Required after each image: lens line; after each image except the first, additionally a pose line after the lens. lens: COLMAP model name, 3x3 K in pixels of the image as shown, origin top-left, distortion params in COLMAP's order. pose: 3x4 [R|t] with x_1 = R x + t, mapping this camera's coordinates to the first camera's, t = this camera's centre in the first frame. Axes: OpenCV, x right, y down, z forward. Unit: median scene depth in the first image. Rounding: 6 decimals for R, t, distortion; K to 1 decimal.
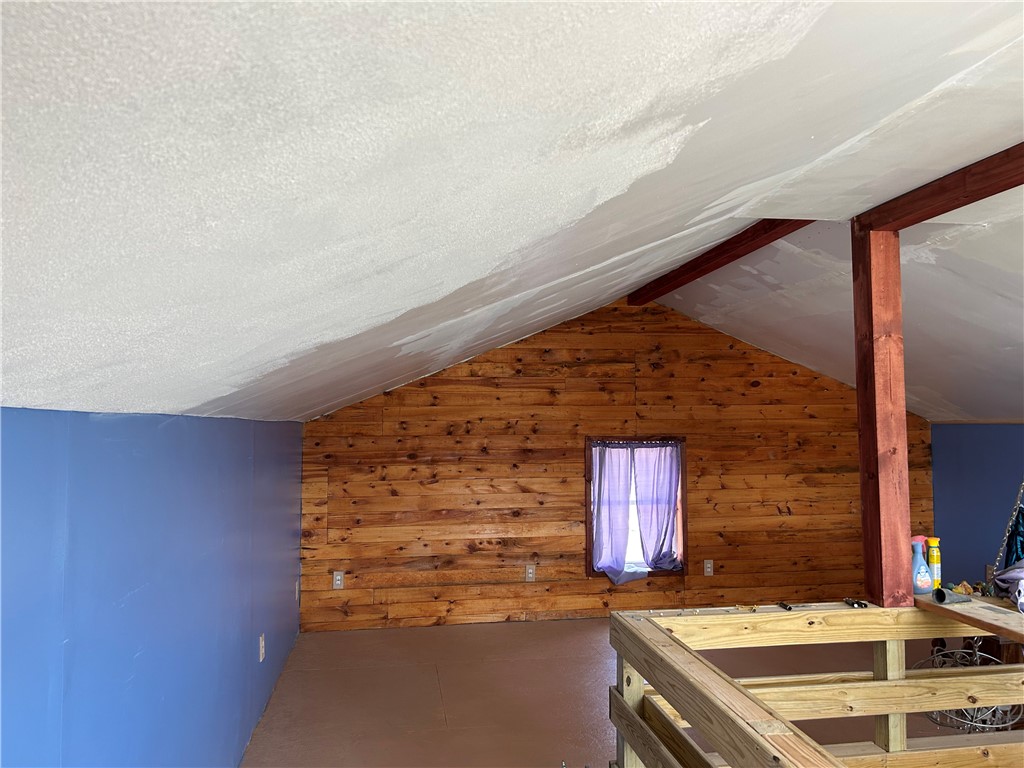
lens RADIAL K [[770.4, 0, 512.0], [0, 770.4, 384.0], [0, 0, 1]] dist [0.123796, -0.217988]
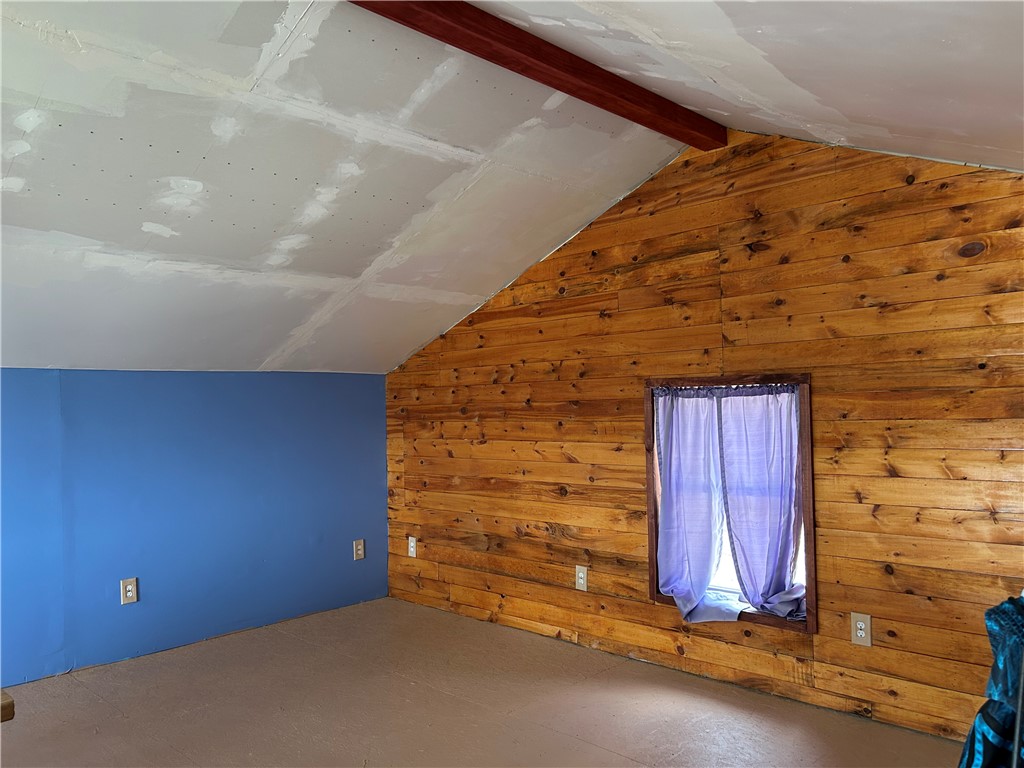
lens RADIAL K [[770.4, 0, 512.0], [0, 770.4, 384.0], [0, 0, 1]] dist [0.123796, -0.217988]
pose [[0.596343, -0.029018, -0.802205, 0.545981], [0.069749, 0.997440, 0.015770, 0.054794], [0.799694, -0.065357, 0.596840, 0.542076]]
